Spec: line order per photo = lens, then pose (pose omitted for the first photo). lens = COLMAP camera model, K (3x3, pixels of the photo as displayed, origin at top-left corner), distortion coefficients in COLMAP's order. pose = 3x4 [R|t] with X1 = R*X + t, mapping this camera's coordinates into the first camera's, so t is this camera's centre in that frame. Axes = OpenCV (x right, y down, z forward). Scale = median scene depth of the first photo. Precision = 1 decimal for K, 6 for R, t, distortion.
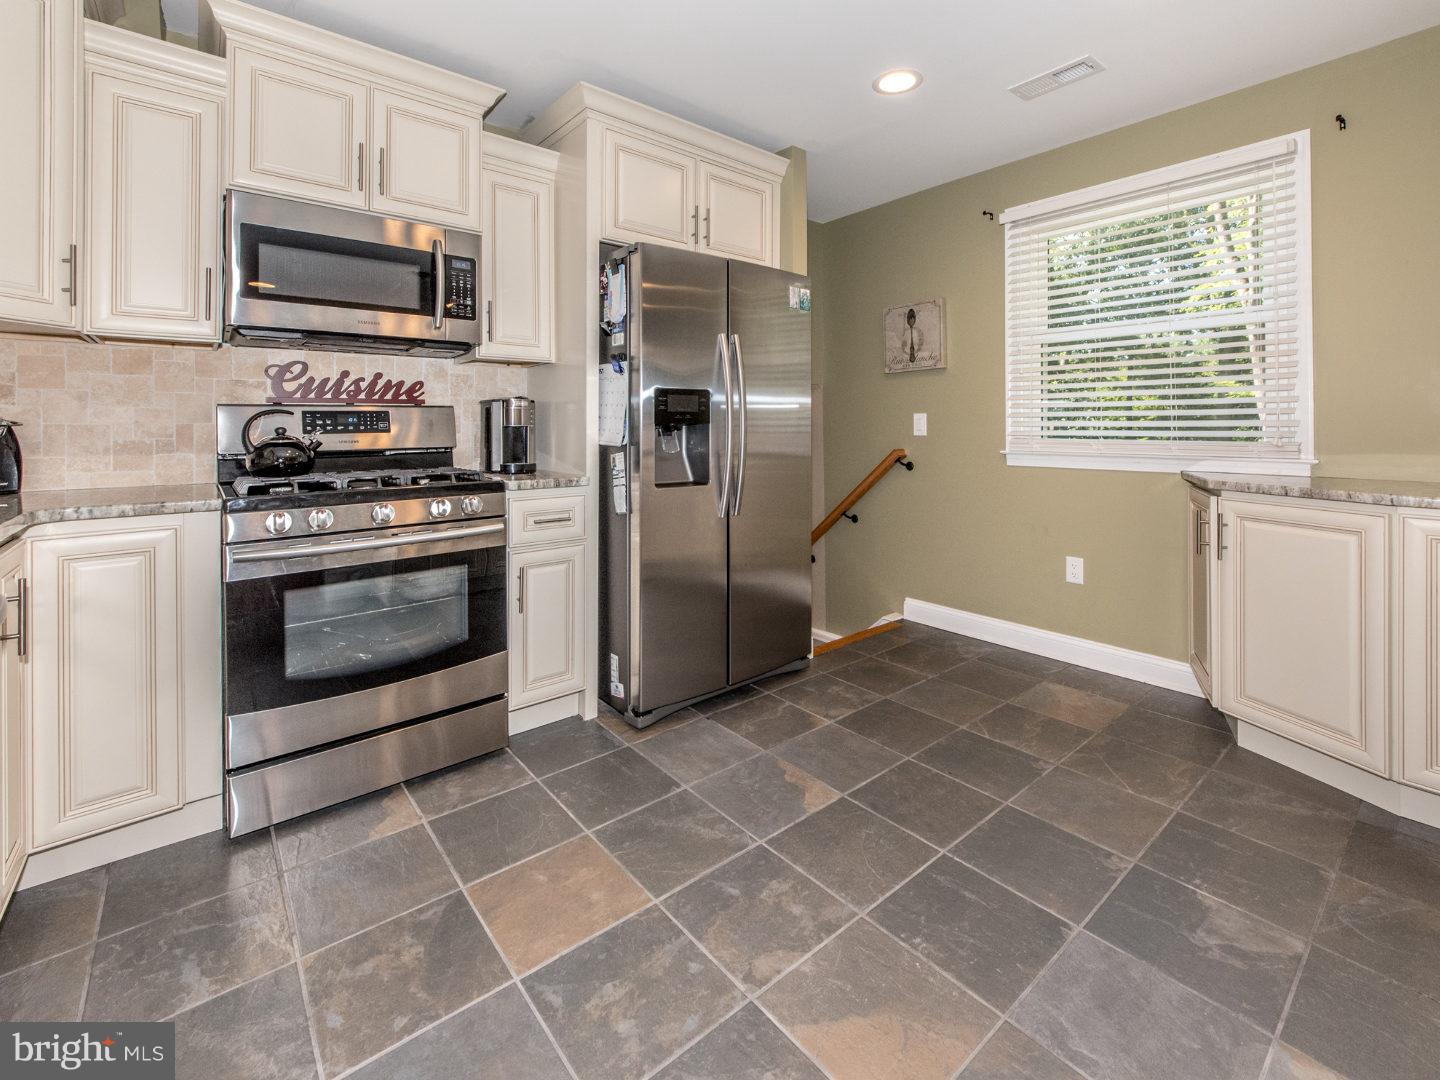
lens RADIAL K [[646.2, 0, 719.0], [0, 646.2, 416.8], [0, 0, 1]] dist [-0.002248, -0.002047]
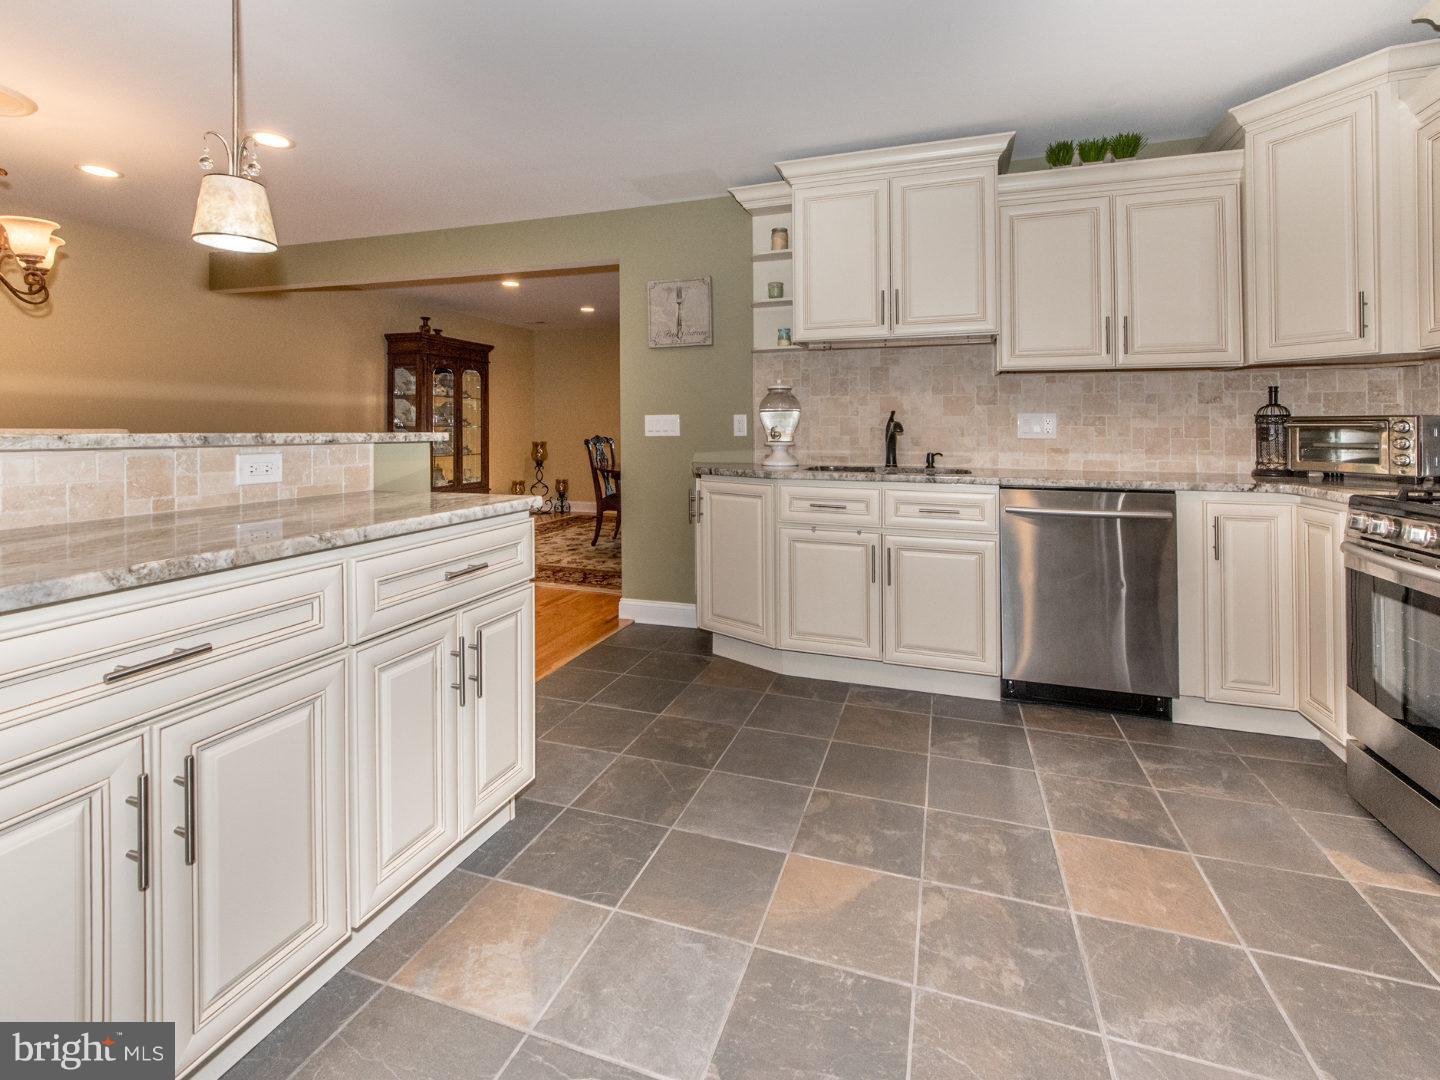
lens RADIAL K [[646.2, 0, 733.6], [0, 646.2, 423.9], [0, 0, 1]] dist [-0.002248, -0.002047]
pose [[-0.837699, -0.003064, -0.546124, 0.568891], [0.008045, 0.999807, -0.017950, 0.011115], [0.546074, -0.019430, -0.837512, 1.009339]]
